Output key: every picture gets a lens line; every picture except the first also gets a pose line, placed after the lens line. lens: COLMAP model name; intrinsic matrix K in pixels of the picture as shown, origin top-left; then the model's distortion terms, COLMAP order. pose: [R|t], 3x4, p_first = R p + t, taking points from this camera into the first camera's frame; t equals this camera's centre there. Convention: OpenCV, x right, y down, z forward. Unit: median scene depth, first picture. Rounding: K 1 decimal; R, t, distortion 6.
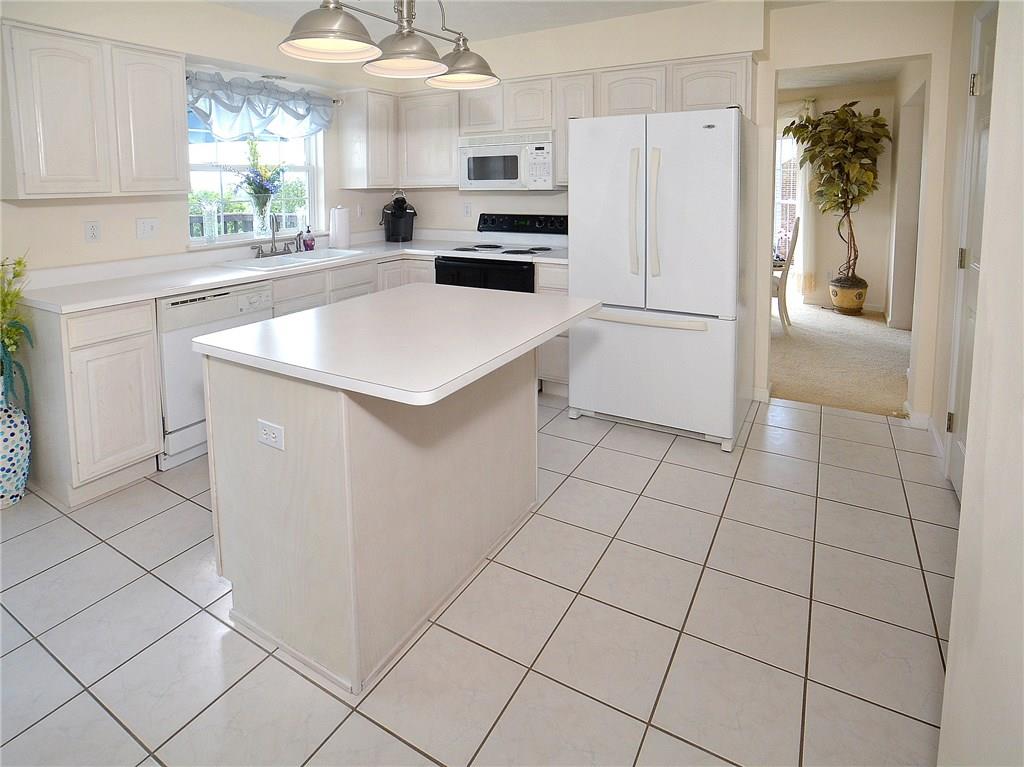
lens RADIAL K [[539.4, 0, 510.4], [0, 539.4, 369.2], [0, 0, 1]] dist [-0.032693, 0.001952]
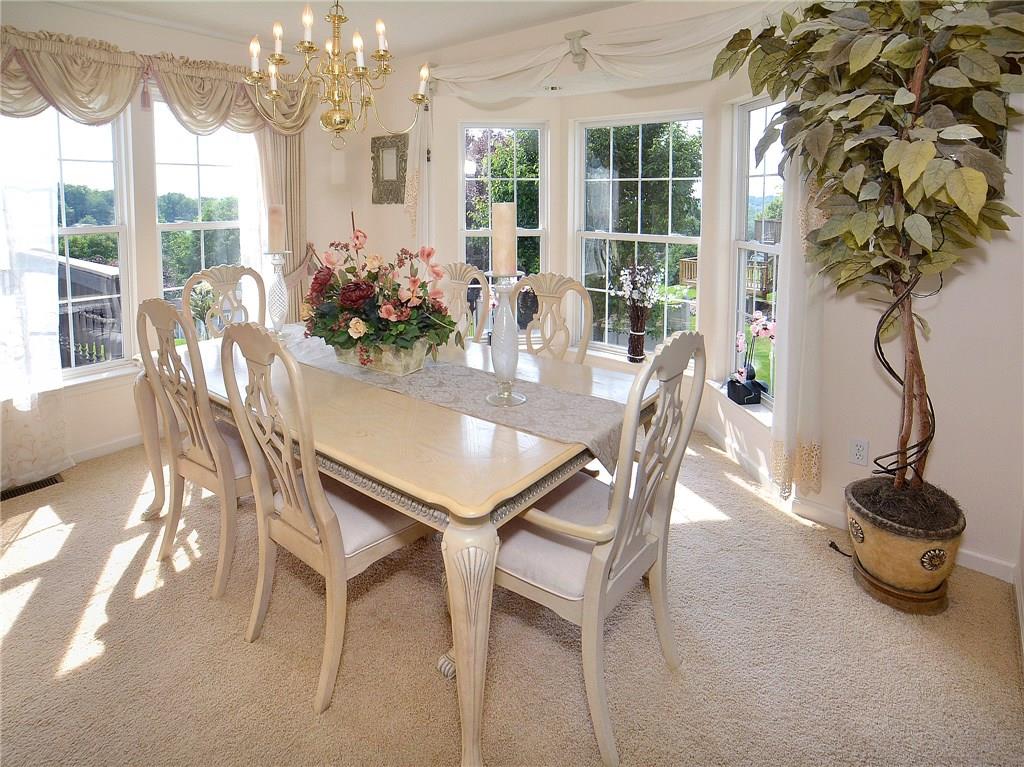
lens RADIAL K [[569.8, 0, 512.0], [0, 569.8, 383.5], [0, 0, 1]] dist [0.001929, -0.014396]
pose [[0.992094, 0.039298, -0.119185, 0.474236], [-0.043701, 0.998447, -0.034558, -0.236607], [0.117641, 0.039493, 0.992271, 0.675324]]
